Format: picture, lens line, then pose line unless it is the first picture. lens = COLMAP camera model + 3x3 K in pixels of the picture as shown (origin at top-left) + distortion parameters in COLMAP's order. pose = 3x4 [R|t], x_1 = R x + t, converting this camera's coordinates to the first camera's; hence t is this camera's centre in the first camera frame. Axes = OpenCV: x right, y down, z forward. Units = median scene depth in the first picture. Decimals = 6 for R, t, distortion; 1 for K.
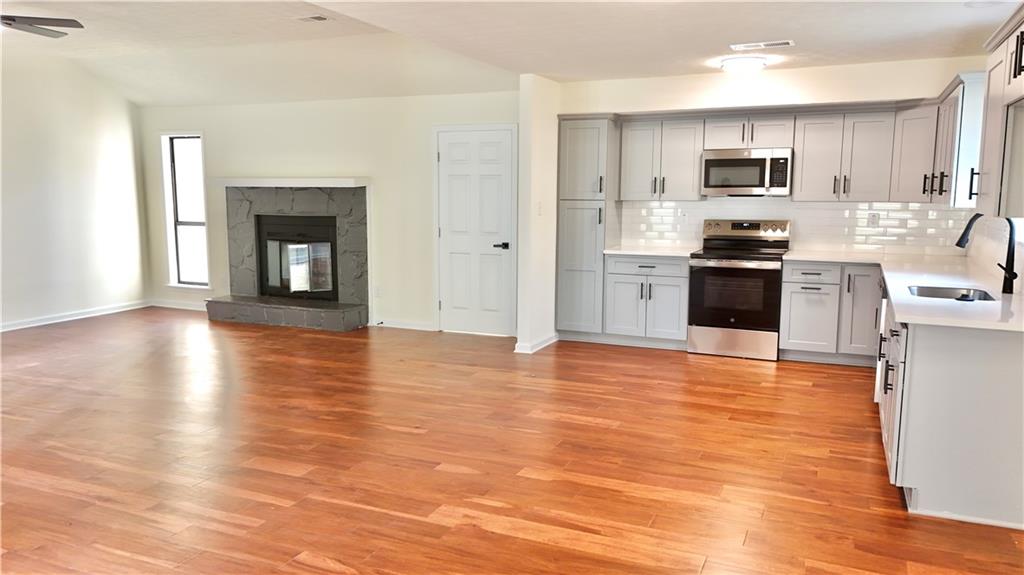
lens RADIAL K [[755.8, 0, 509.7], [0, 755.8, 289.0], [0, 0, 1]] dist [0.087404, -0.091205]
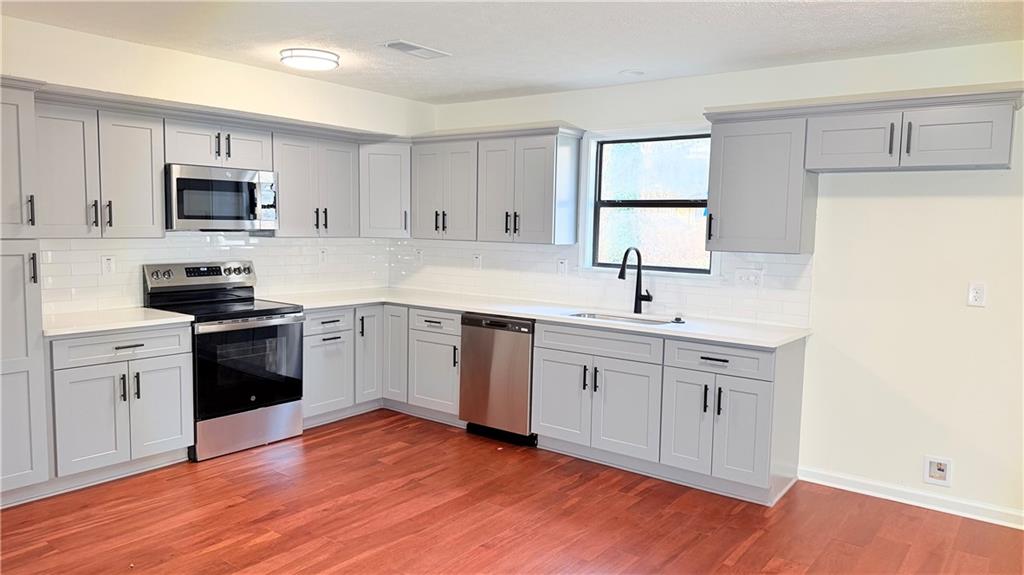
lens RADIAL K [[716.5, 0, 512.0], [0, 716.5, 287.5], [0, 0, 1]] dist [0.143589, -0.254951]
pose [[0.220217, -0.087206, 0.971545, -0.341264], [0.111023, 0.991764, 0.063856, -0.085870], [-0.969112, 0.093801, 0.228085, 0.602719]]
